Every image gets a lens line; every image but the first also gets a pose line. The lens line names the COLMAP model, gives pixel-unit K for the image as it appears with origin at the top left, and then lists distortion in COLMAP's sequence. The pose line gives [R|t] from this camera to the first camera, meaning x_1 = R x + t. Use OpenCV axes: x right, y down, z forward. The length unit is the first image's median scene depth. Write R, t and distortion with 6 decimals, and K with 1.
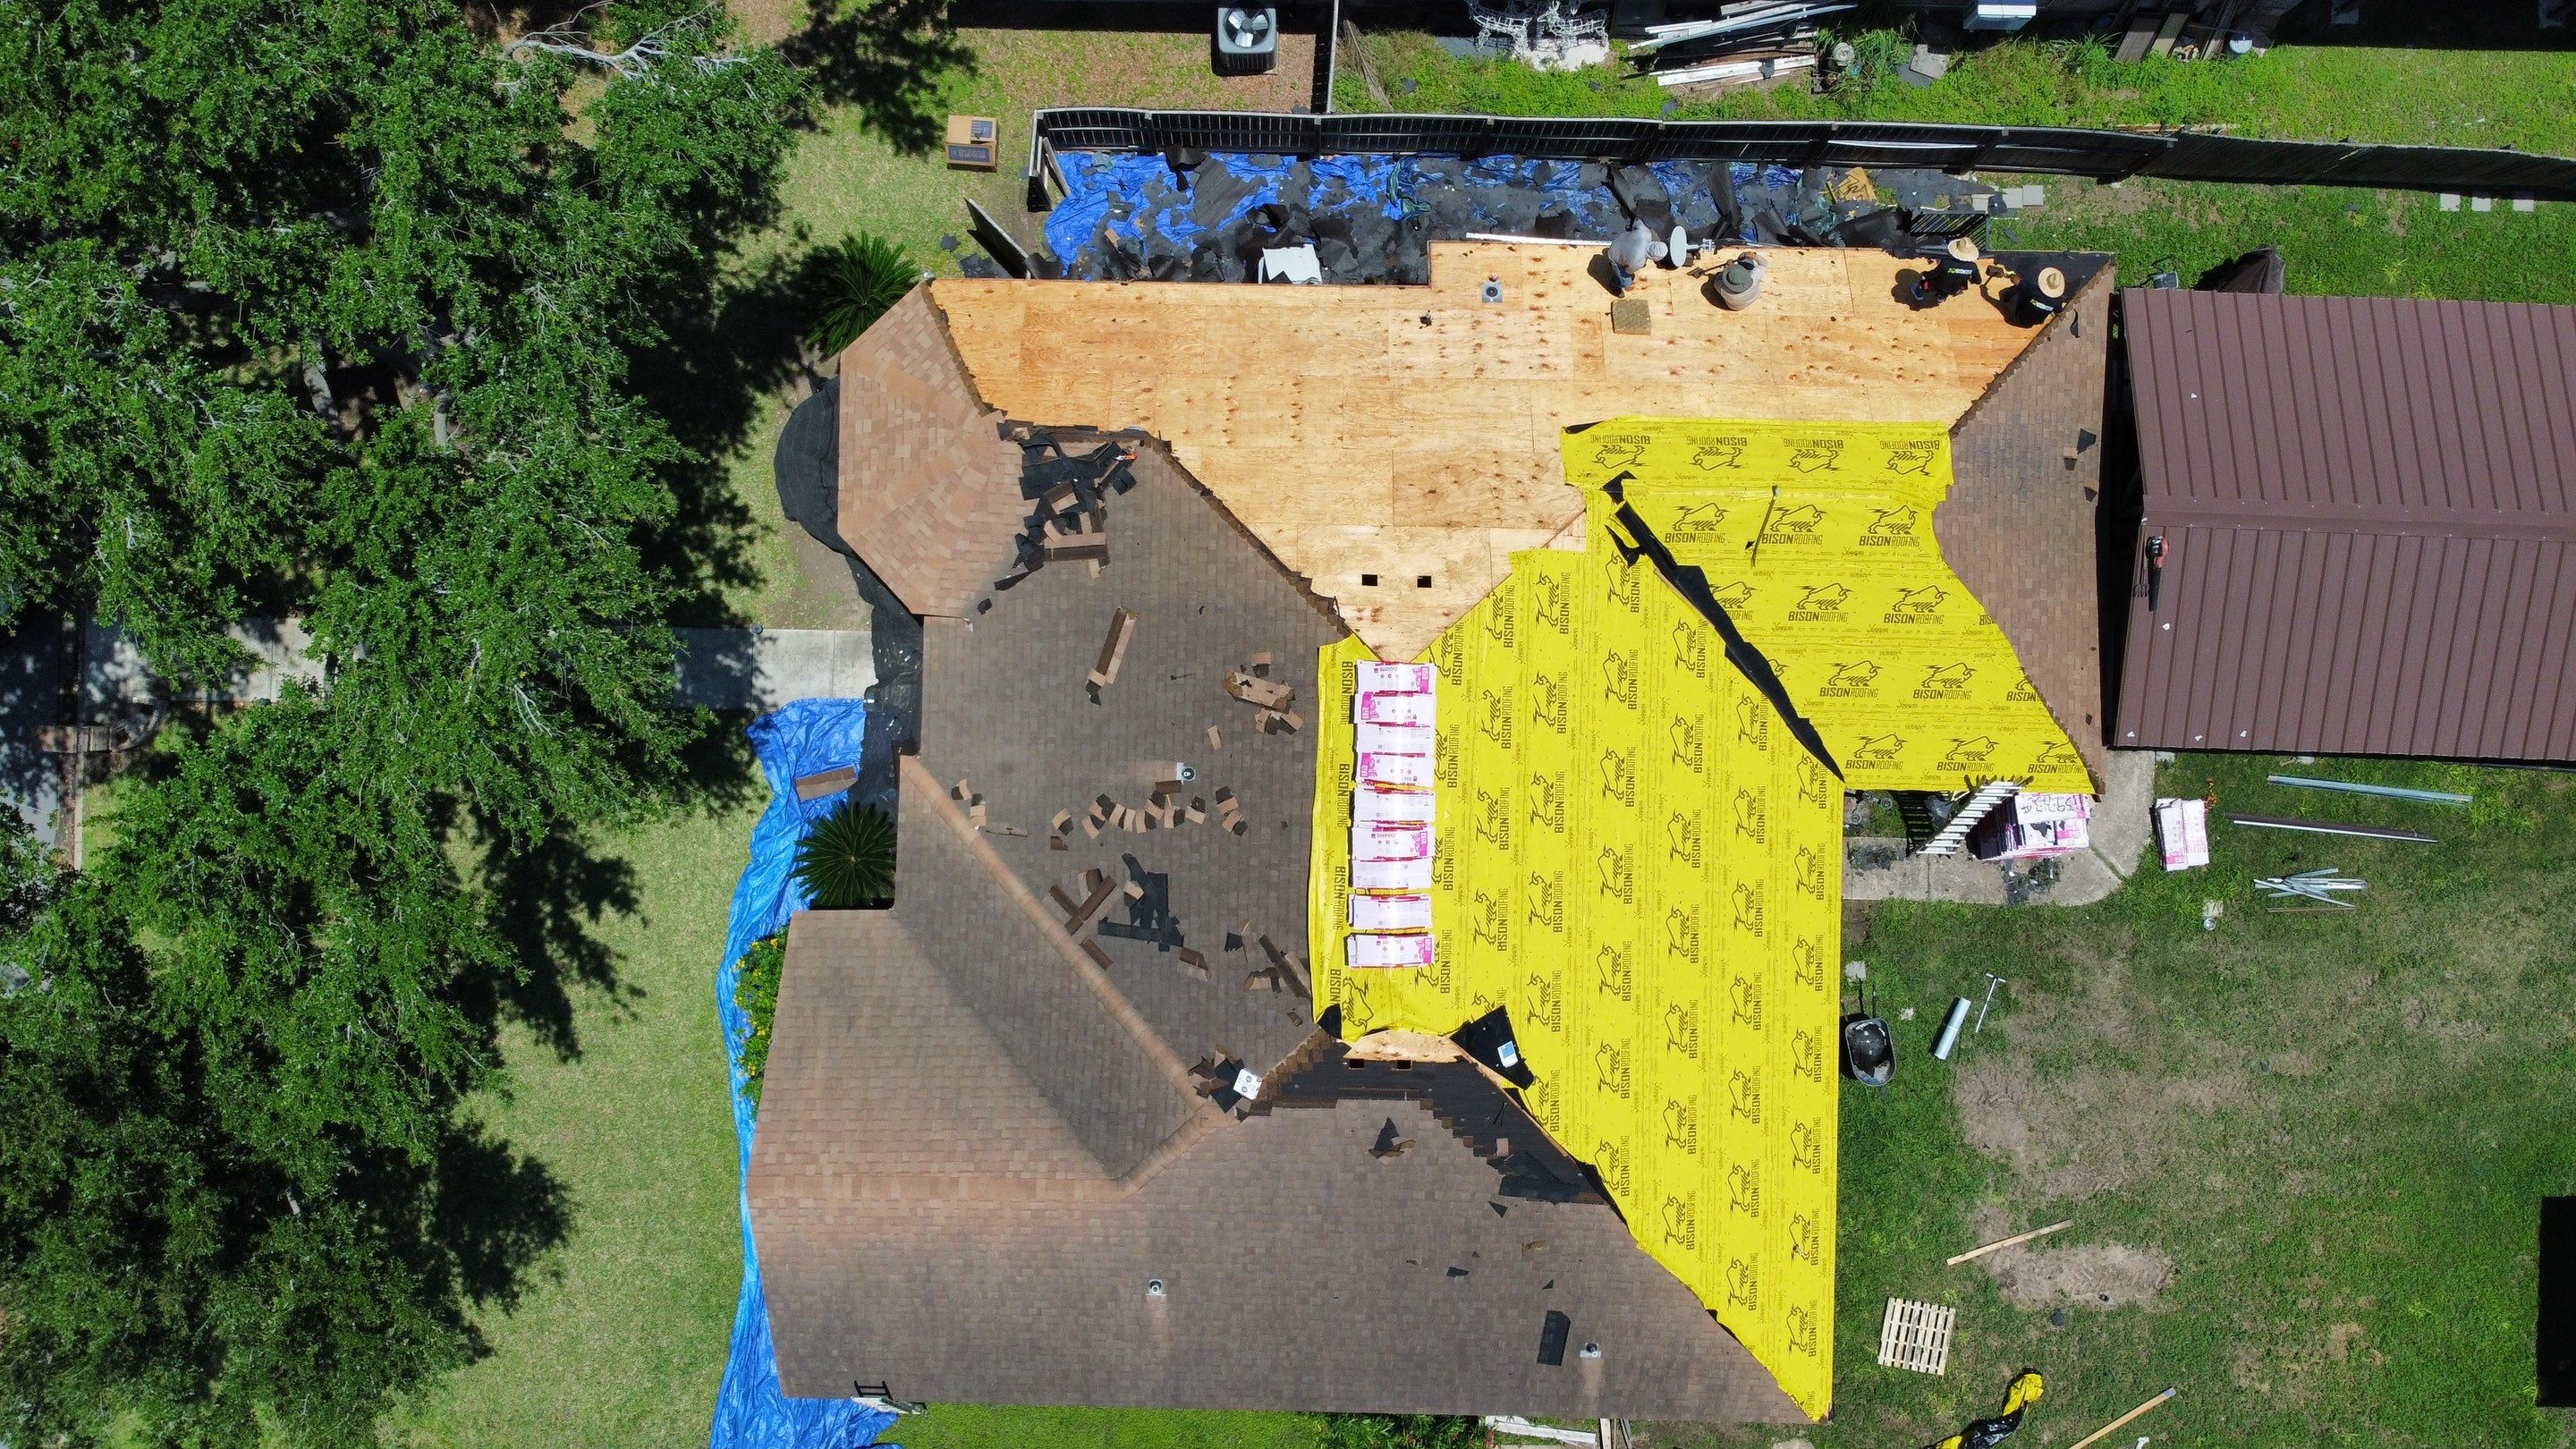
lens RADIAL K [[1954.4, 0, 1288.0], [0, 1954.4, 724.5], [0, 0, 1]] dist [0.002281, -0.002118]
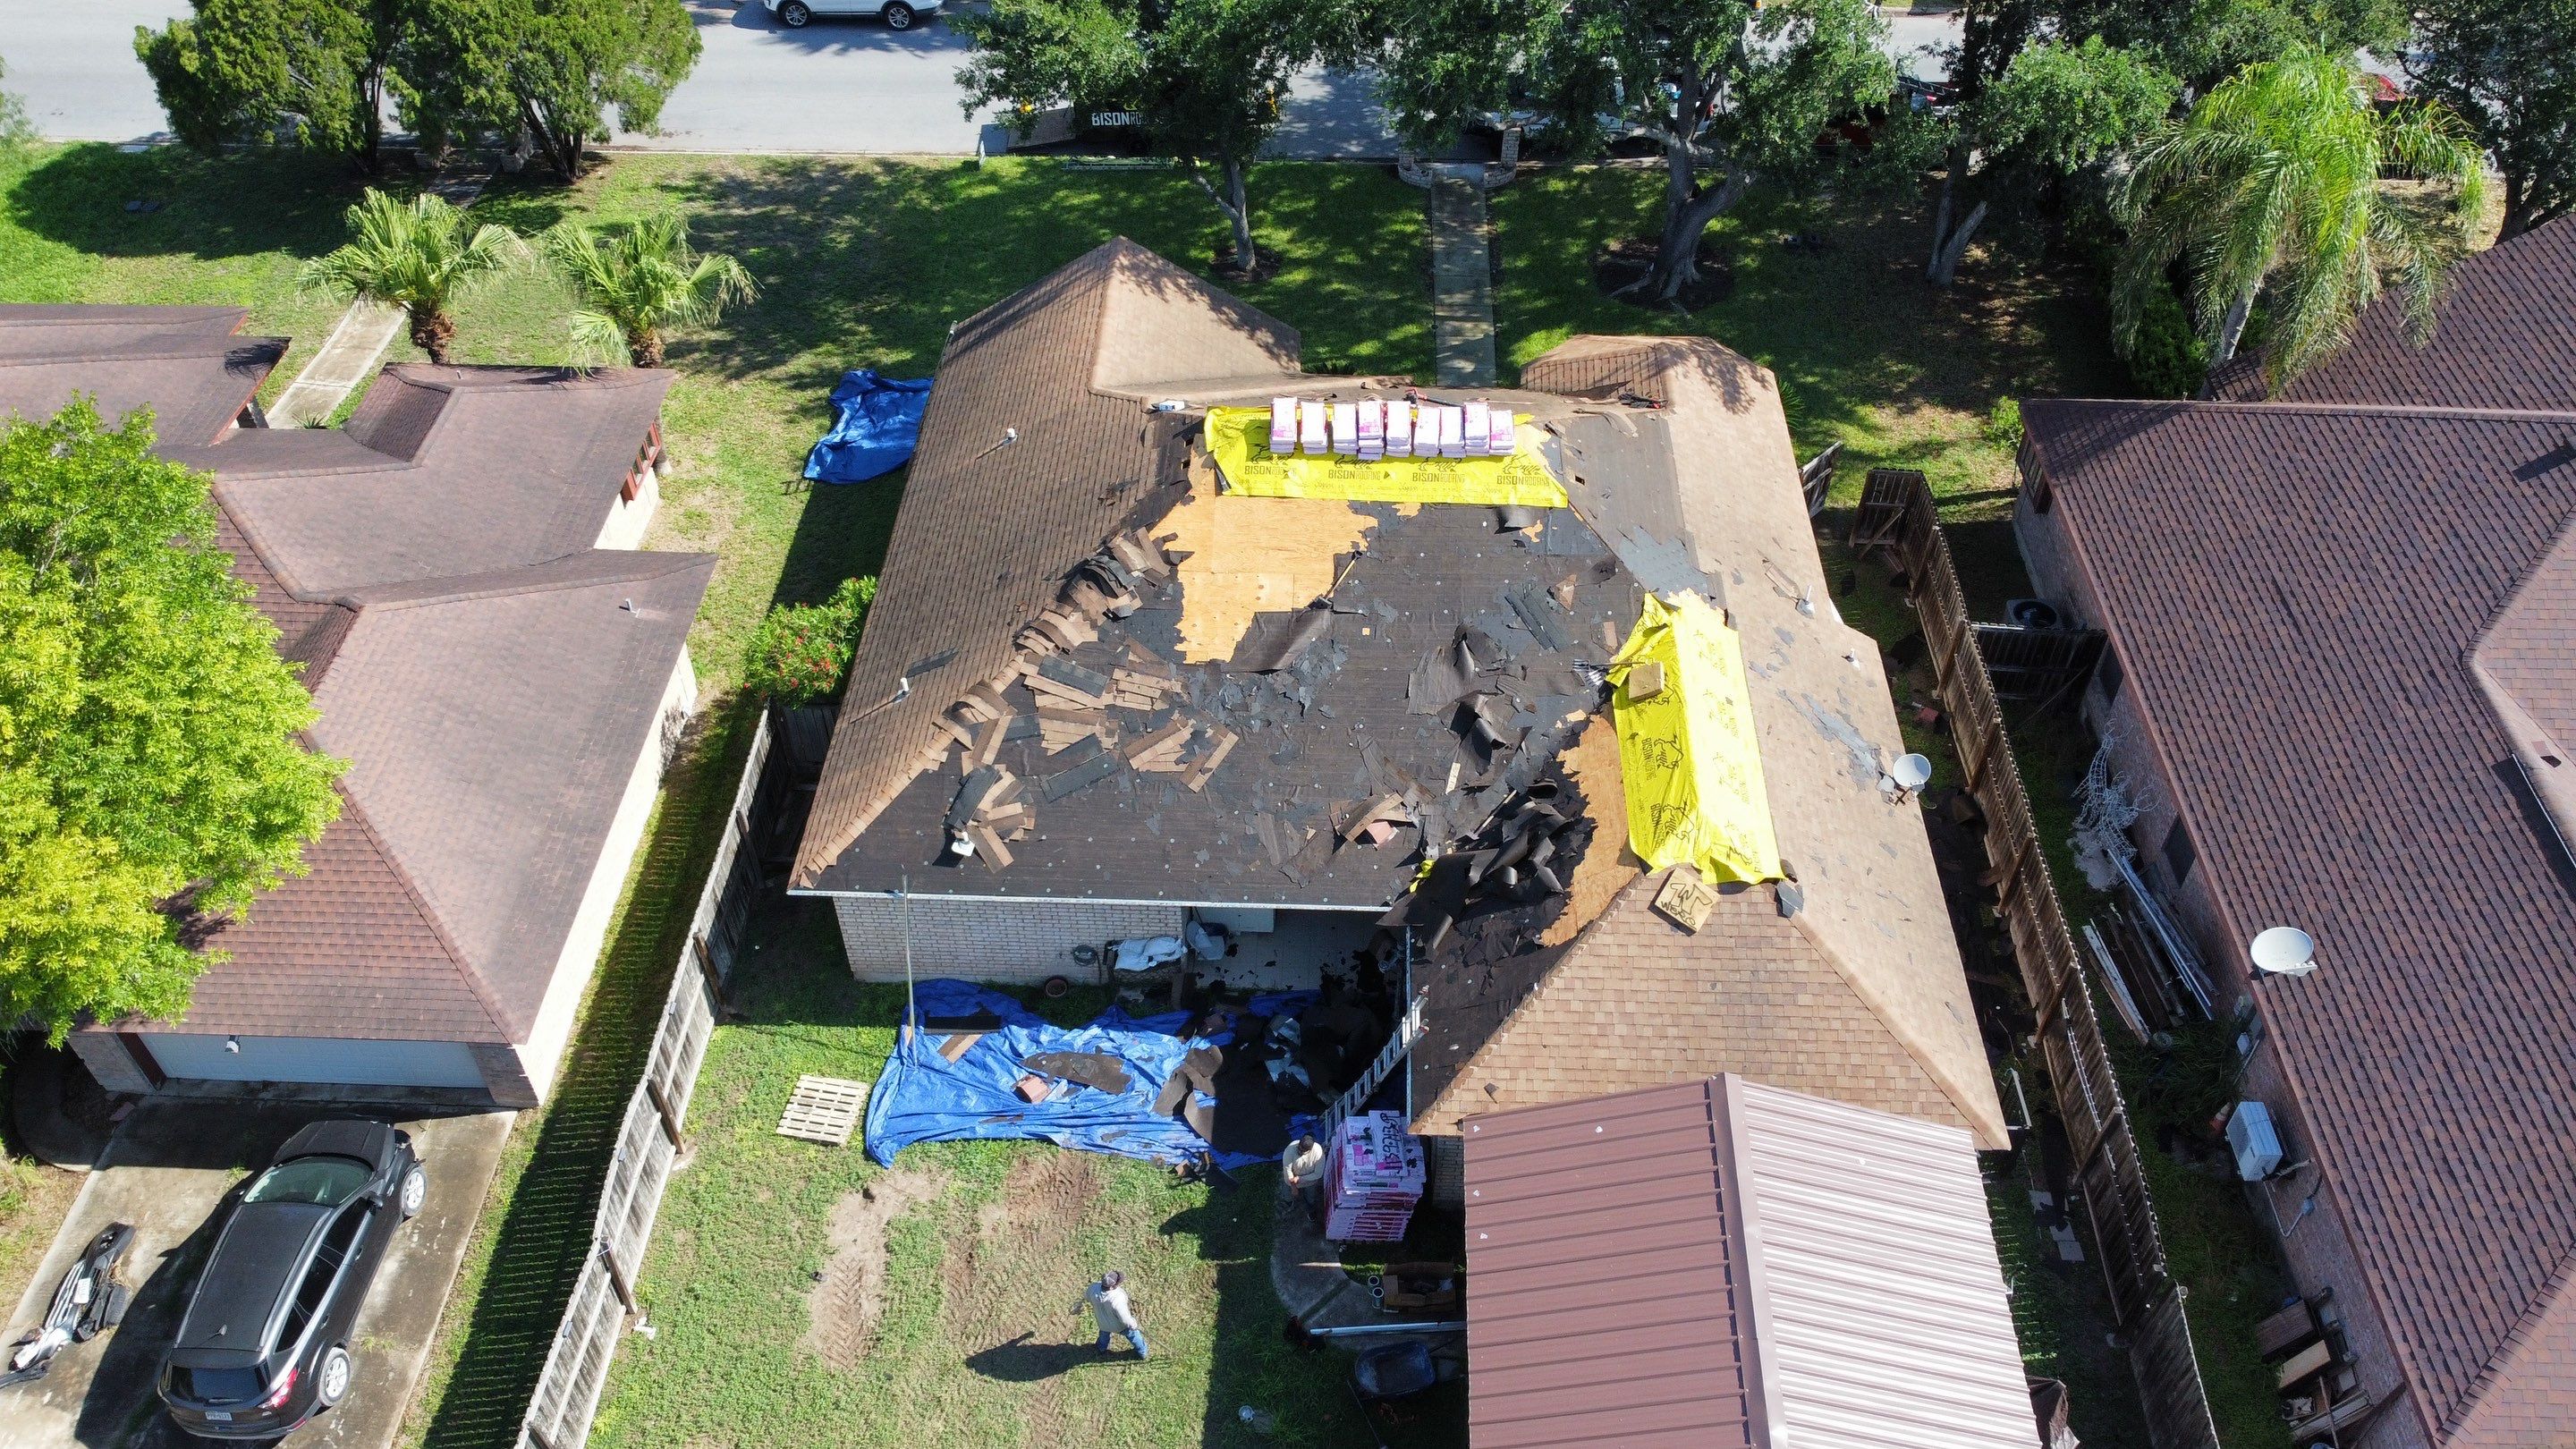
lens RADIAL K [[1960.8, 0, 1288.0], [0, 1960.8, 724.5], [0, 0, 1]] dist [0.005977, 0.001823]
pose [[-0.018502, 0.700590, -0.713324, 0.868053], [-0.999746, -0.003760, 0.022239, 0.066575], [0.012898, 0.713554, 0.700481, 0.203038]]
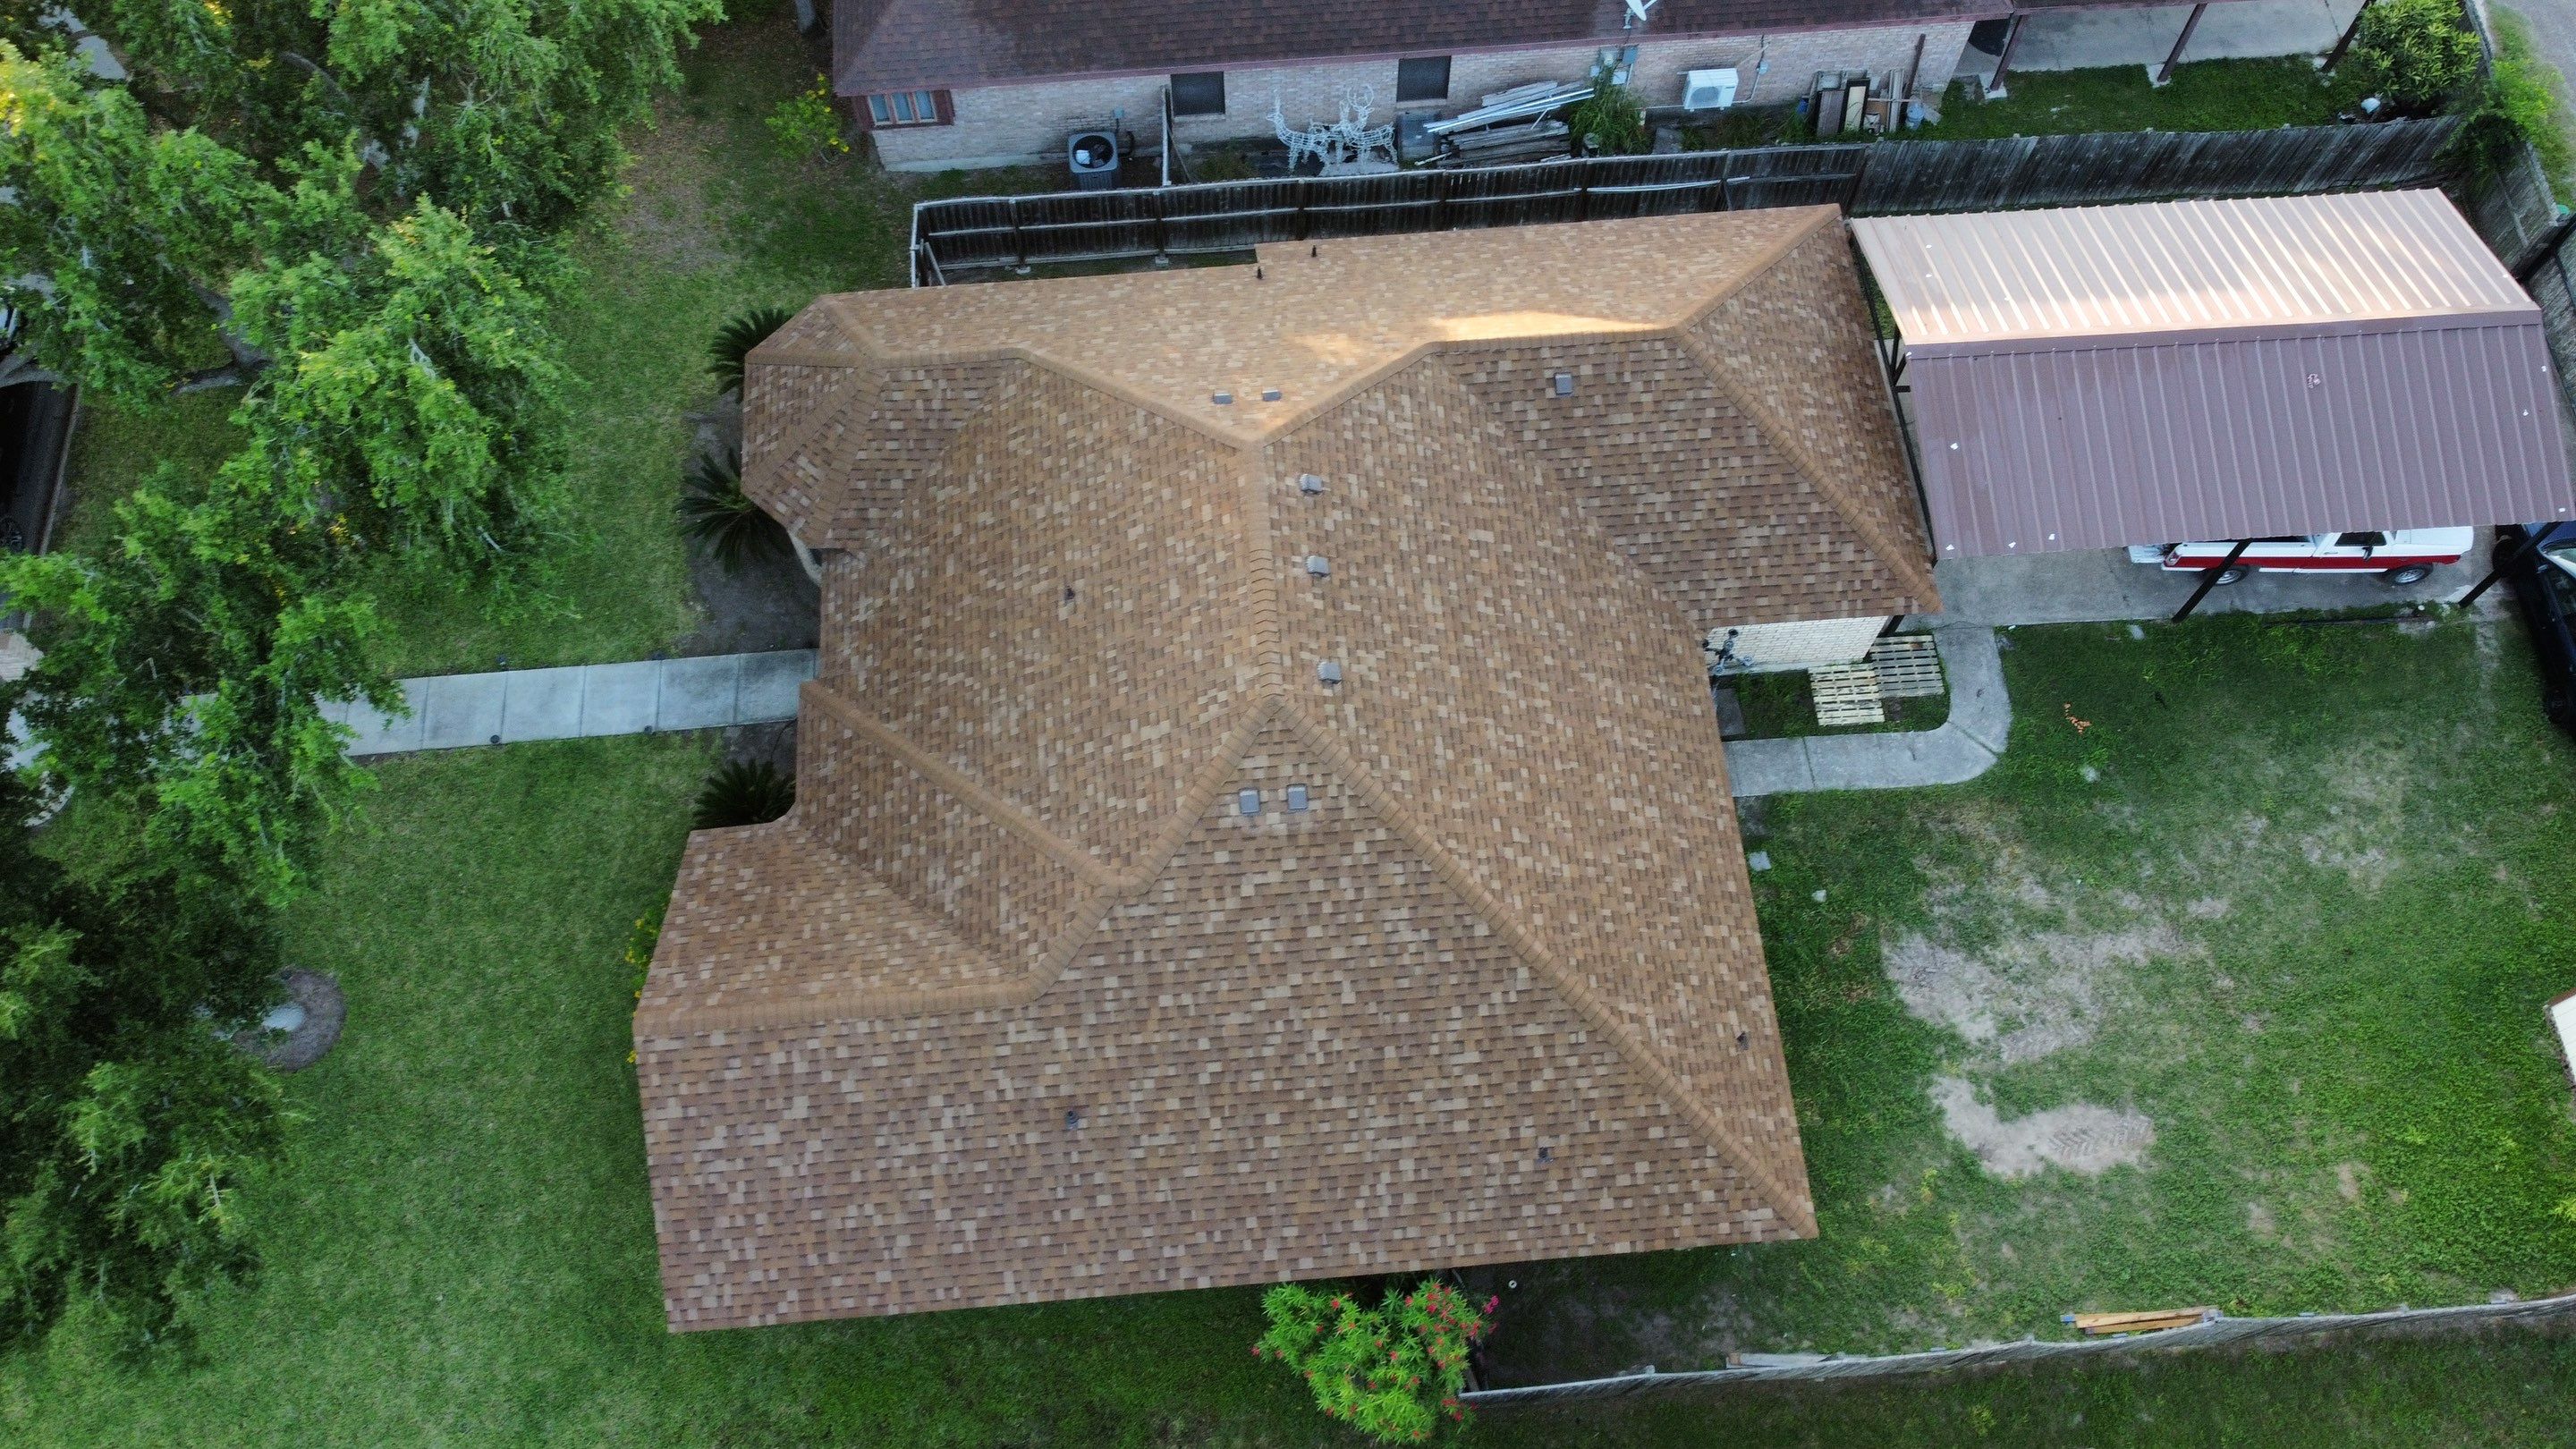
lens RADIAL K [[1954.4, 0, 1288.0], [0, 1954.4, 724.5], [0, 0, 1]] dist [0.002281, -0.002118]
pose [[0.994475, -0.092350, 0.049908, 0.005857], [0.104734, 0.904959, -0.412407, 0.452989], [-0.007079, 0.415355, 0.909632, 0.059935]]
